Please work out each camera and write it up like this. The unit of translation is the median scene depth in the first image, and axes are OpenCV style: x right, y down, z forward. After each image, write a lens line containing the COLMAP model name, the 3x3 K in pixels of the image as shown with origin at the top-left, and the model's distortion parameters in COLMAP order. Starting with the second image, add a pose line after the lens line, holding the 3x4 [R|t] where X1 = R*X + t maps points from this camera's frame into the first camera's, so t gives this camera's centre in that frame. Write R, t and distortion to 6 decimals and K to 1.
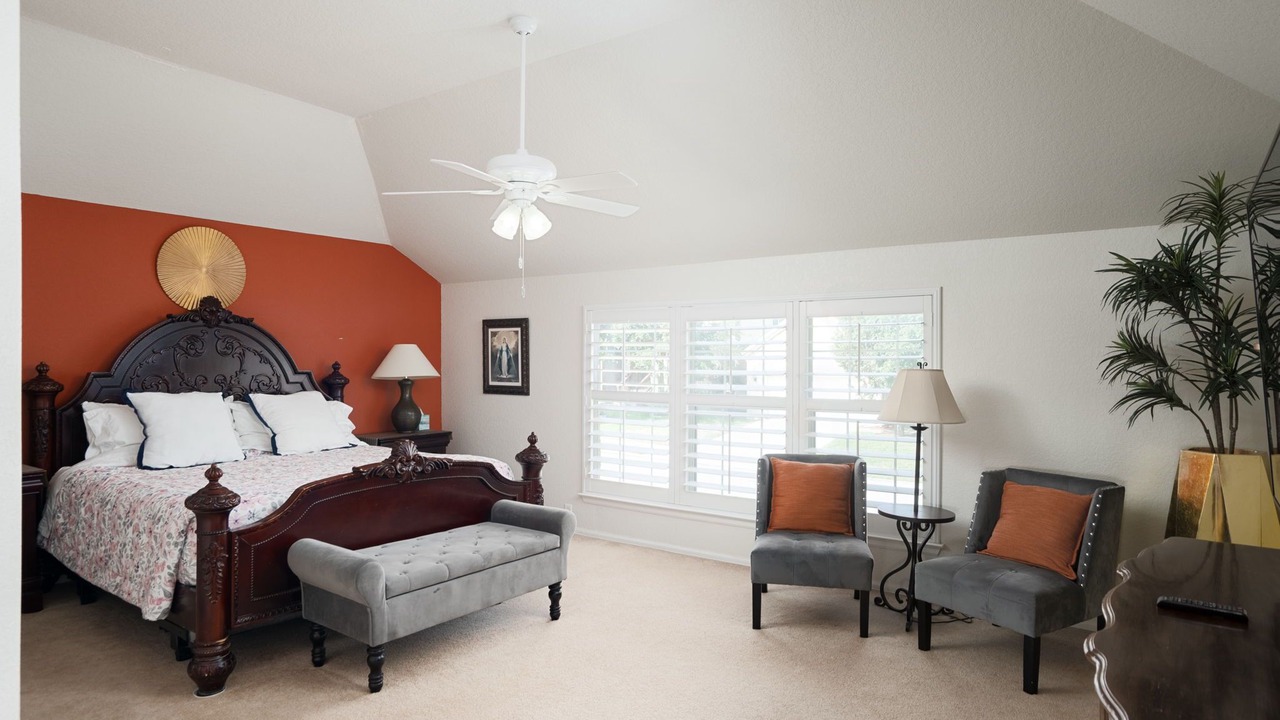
lens RADIAL K [[757.6, 0, 630.7], [0, 757.6, 359.6], [0, 0, 1]] dist [-0.004275, 0.000032]
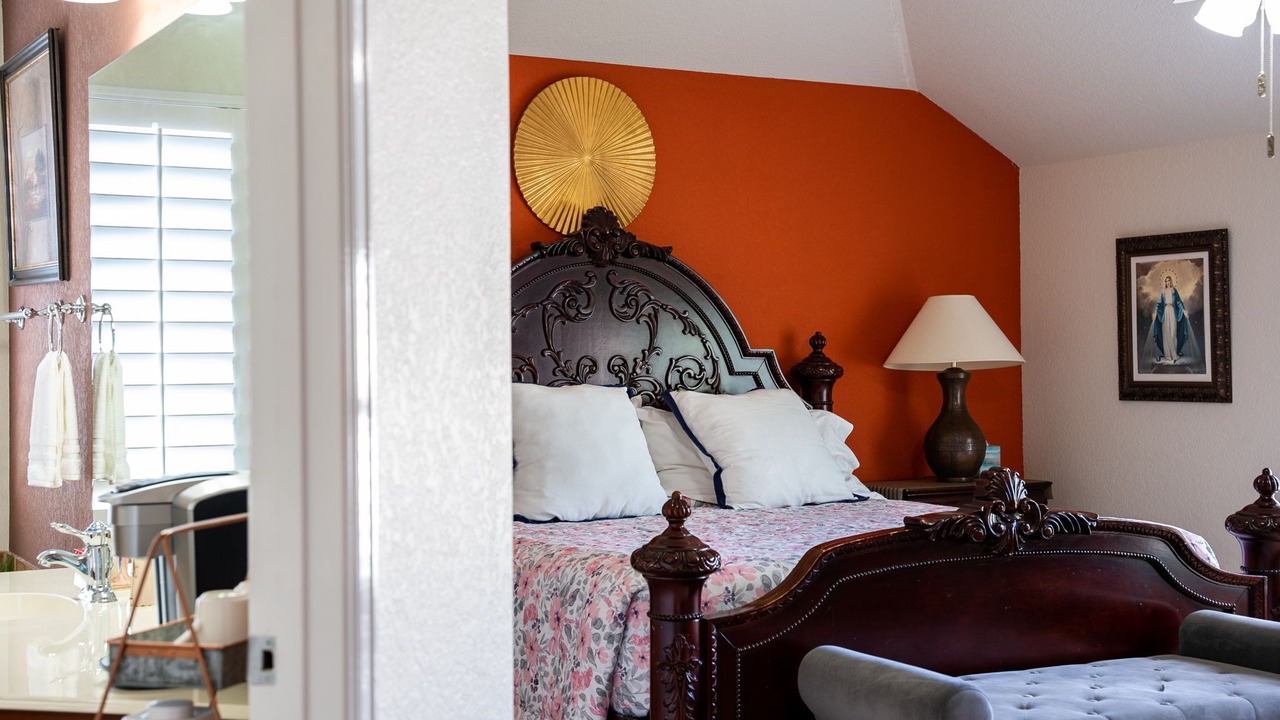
lens RADIAL K [[1727.6, 0, 639.5], [0, 1727.6, 360.9], [0, 0, 1]] dist [0.070908, 0.046477]
pose [[0.912718, -0.009386, -0.408482, -0.039028], [0.008273, 0.999956, -0.004490, 0.029197], [0.408506, 0.000718, 0.912755, -0.089492]]
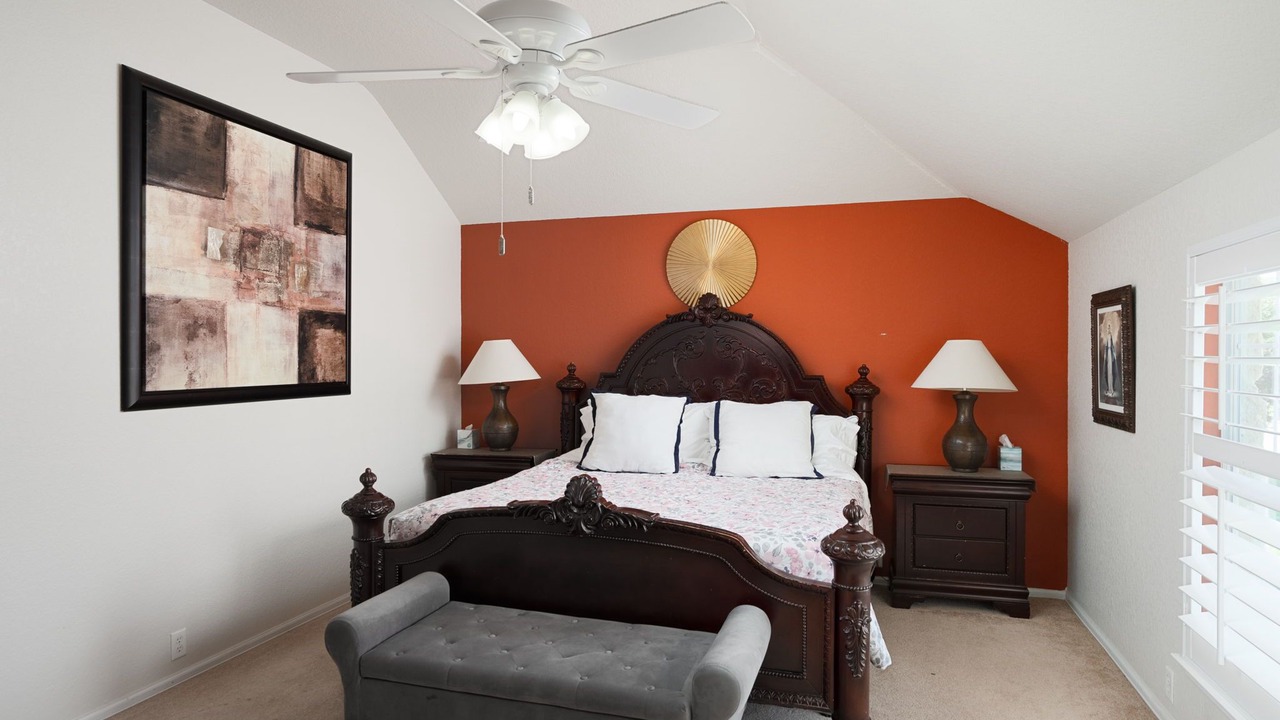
lens RADIAL K [[757.6, 0, 630.7], [0, 757.6, 359.6], [0, 0, 1]] dist [-0.004275, 0.000032]
pose [[0.332859, 0.004335, -0.942967, 0.287744], [-0.003855, 0.999987, 0.003237, -0.004357], [0.942969, 0.002558, 0.332872, 0.599598]]
